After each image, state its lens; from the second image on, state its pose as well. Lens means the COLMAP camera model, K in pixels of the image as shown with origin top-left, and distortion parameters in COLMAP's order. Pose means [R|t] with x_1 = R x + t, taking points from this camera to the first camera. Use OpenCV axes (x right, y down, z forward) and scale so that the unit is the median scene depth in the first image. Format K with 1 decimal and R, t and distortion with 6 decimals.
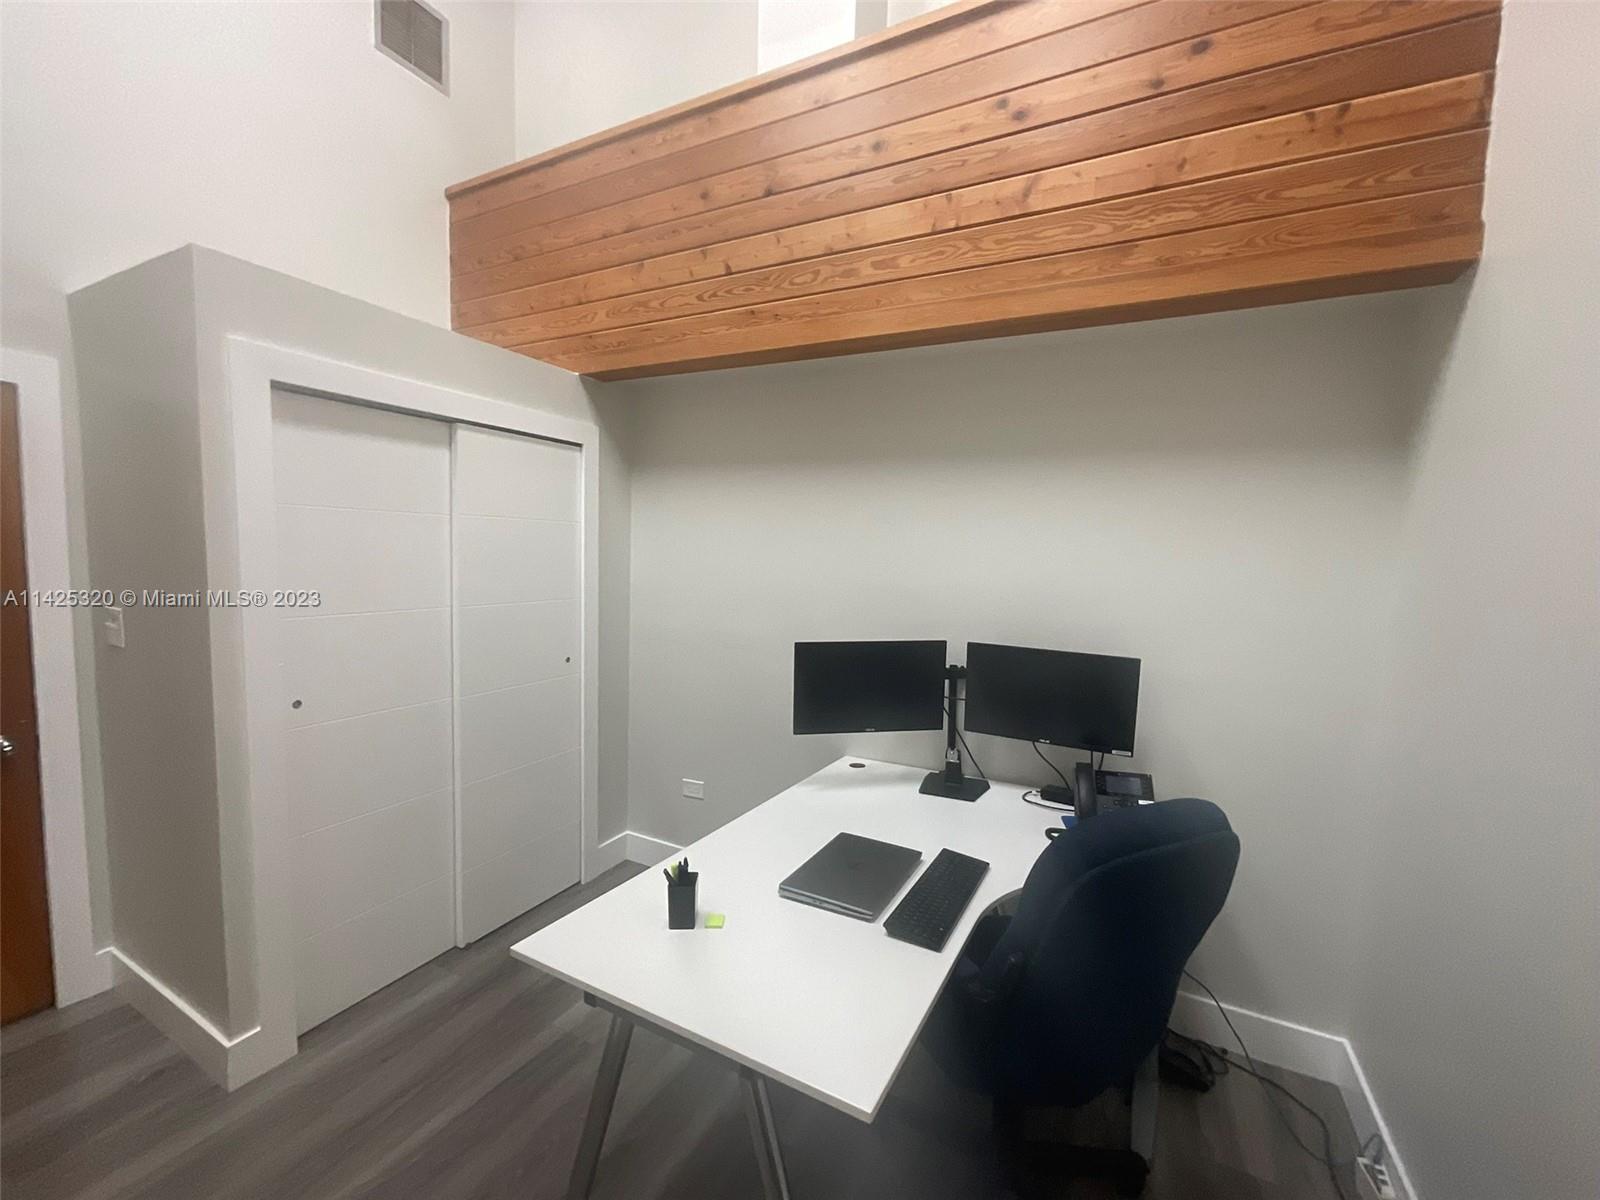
lens RADIAL K [[643.9, 0, 800.0], [0, 643.9, 600.0], [0, 0, 1]] dist [0.001790, 0.000425]
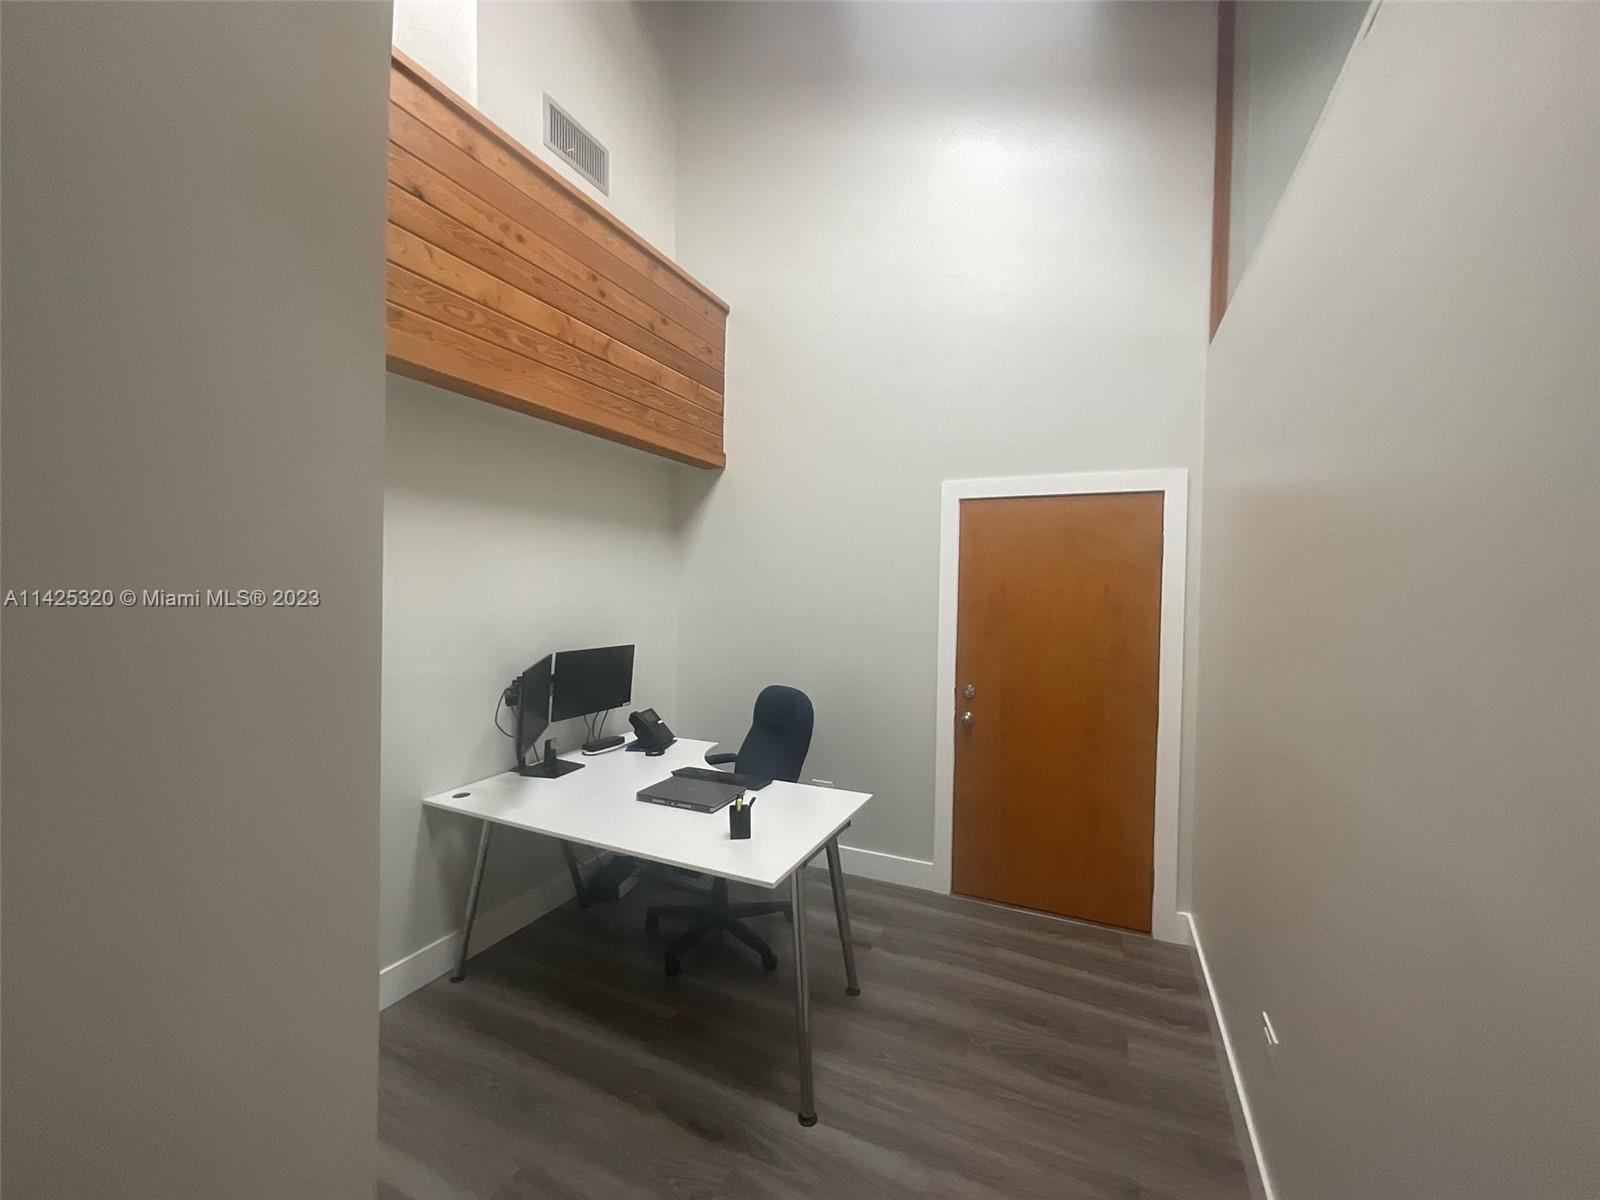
lens RADIAL K [[661.9, 0, 800.0], [0, 661.9, 600.0], [0, 0, 1]] dist [-0.000810, -0.000100]
pose [[-0.045271, -0.051209, 0.997661, -1.245280], [0.059747, 0.996759, 0.053874, -0.095776], [-0.997186, 0.062046, -0.042064, 0.645664]]
